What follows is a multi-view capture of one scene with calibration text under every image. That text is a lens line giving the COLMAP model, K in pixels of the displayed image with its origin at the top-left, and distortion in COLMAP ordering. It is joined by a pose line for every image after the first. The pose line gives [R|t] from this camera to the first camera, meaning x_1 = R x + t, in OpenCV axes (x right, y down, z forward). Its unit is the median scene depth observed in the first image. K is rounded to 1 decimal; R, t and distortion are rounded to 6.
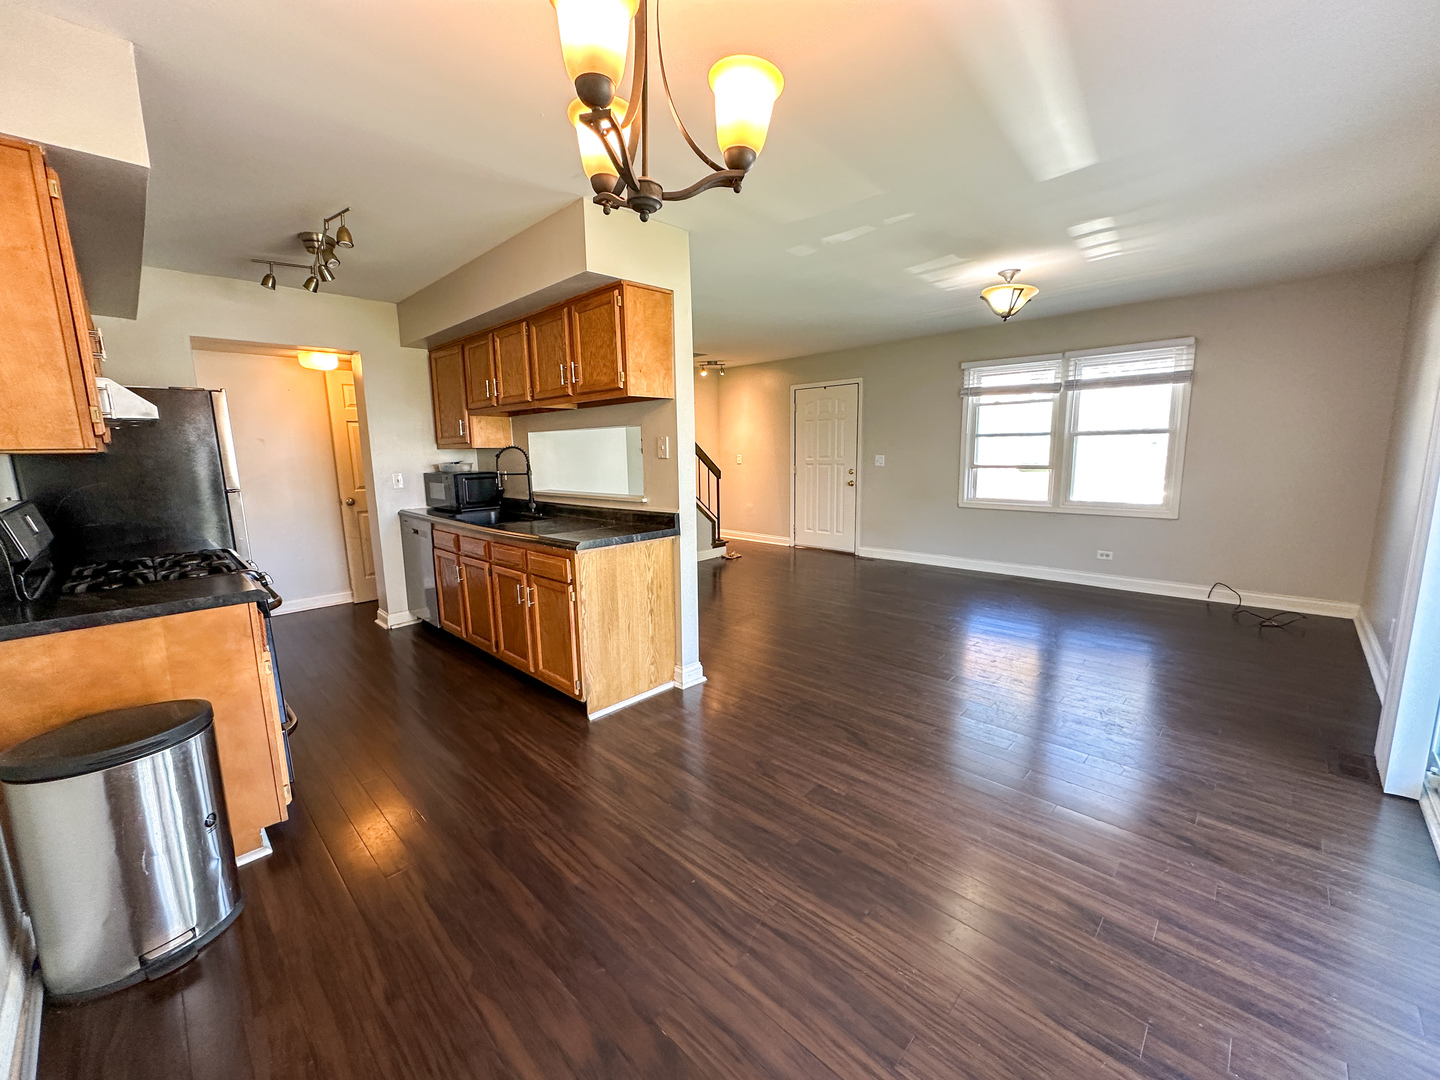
lens RADIAL K [[576.1, 0, 721.5], [0, 576.1, 540.2], [0, 0, 1]] dist [-0.011203, 0.001708]
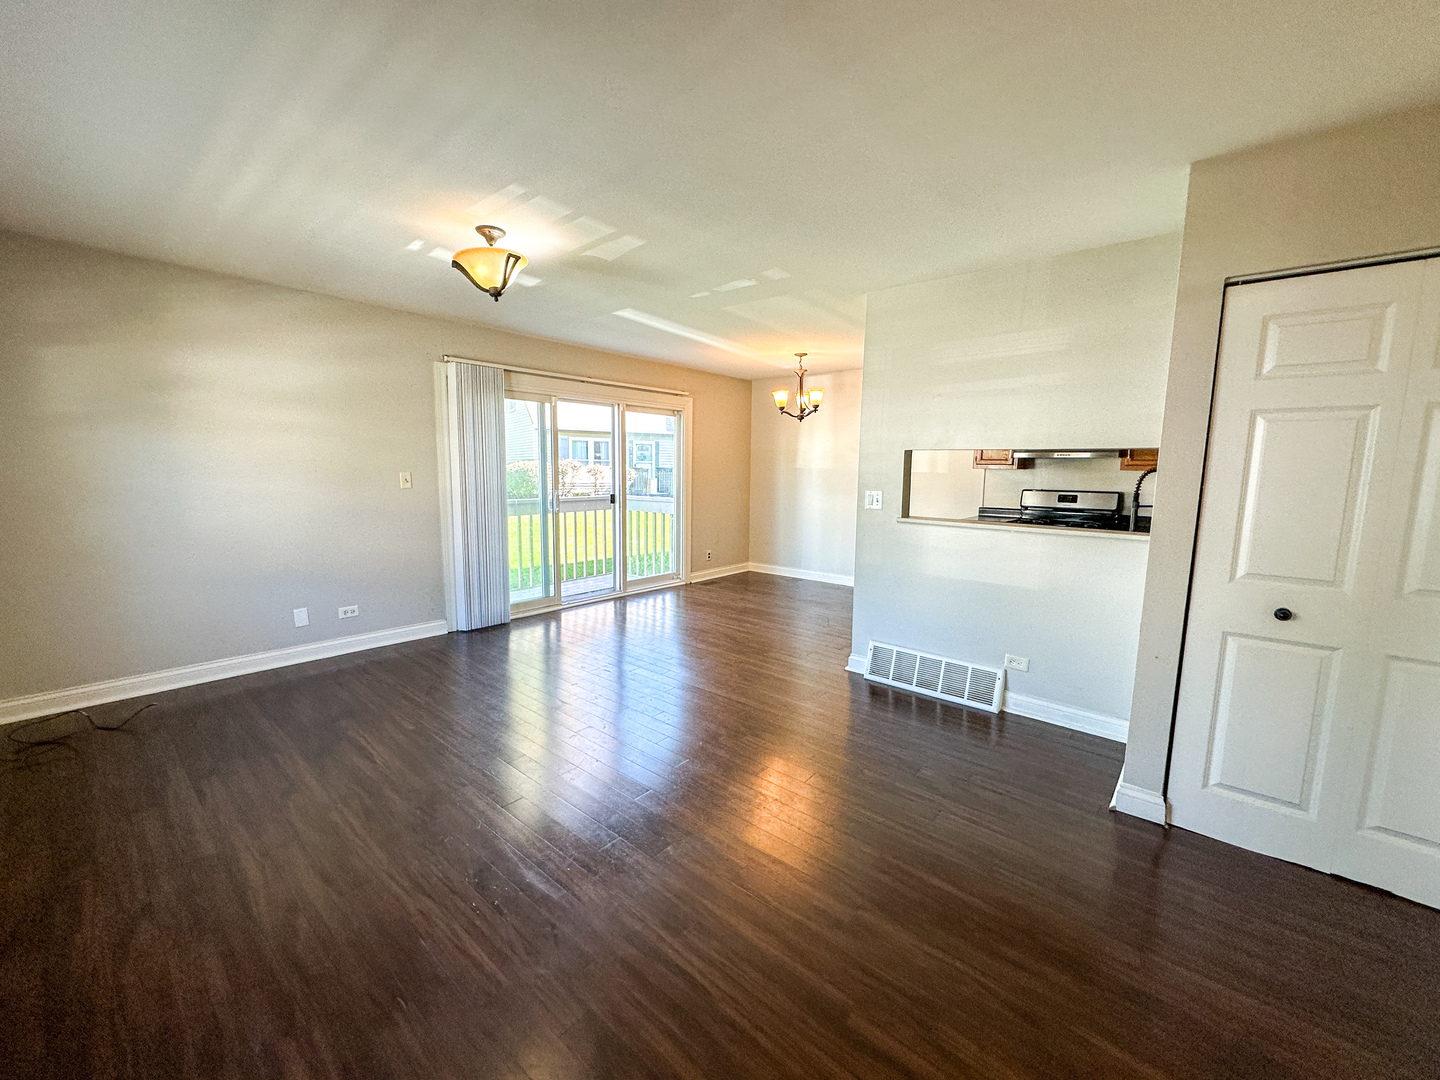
lens RADIAL K [[576.1, 0, 719.5], [0, 576.1, 540.4], [0, 0, 1]] dist [-0.011203, 0.001708]
pose [[-0.997839, 0.011223, -0.064739, 0.231334], [-0.007844, 0.957911, 0.286957, -0.265528], [0.065235, 0.286845, -0.955753, 1.564283]]
